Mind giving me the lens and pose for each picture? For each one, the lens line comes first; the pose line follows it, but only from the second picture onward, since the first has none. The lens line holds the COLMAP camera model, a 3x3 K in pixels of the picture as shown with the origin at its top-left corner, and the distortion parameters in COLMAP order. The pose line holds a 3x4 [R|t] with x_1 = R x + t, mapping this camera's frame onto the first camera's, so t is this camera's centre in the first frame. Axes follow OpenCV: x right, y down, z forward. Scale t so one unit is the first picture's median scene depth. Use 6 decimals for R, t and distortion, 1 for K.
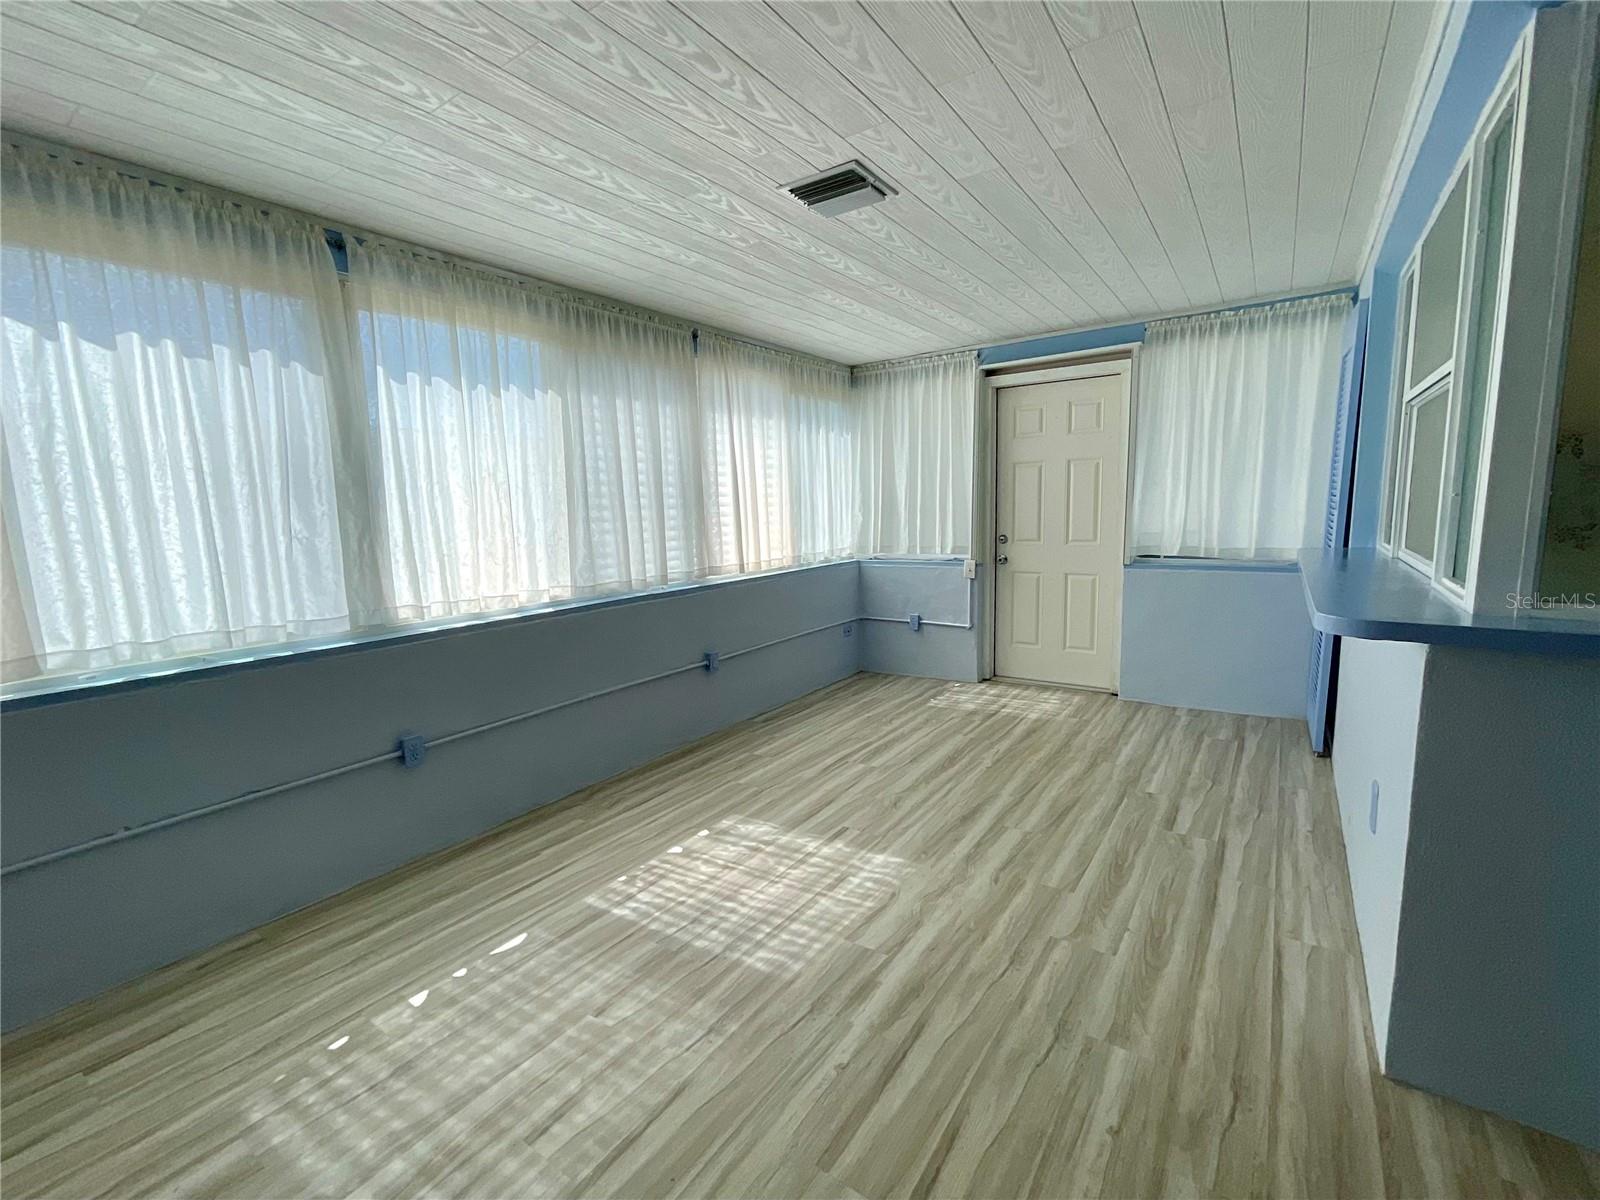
lens RADIAL K [[708.6, 0, 802.4], [0, 708.6, 586.2], [0, 0, 1]] dist [0.019566, -0.000025]
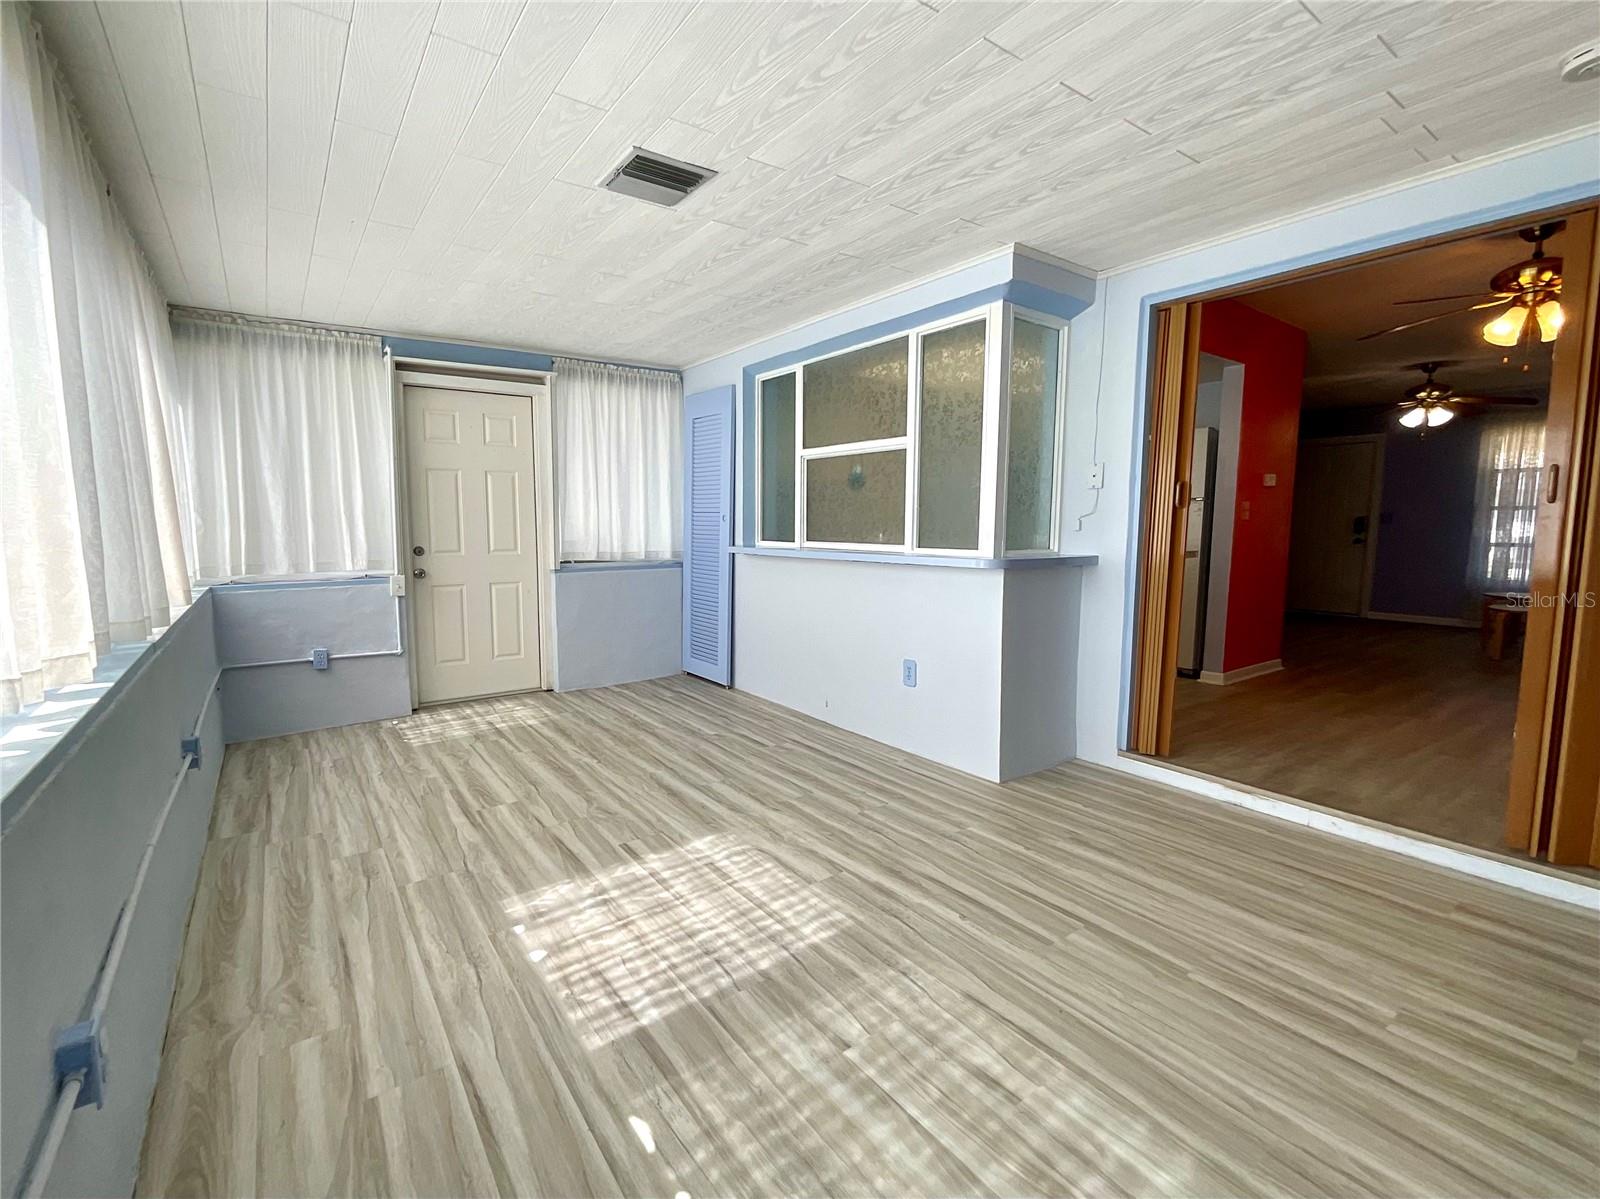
lens RADIAL K [[704.3, 0, 756.7], [0, 704.3, 593.0], [0, 0, 1]] dist [-0.000844, 0.000418]
pose [[0.371602, -0.069821, 0.925763, -0.726053], [0.103668, 0.994052, 0.033359, 0.001998], [-0.922586, 0.083575, 0.376630, 0.488333]]
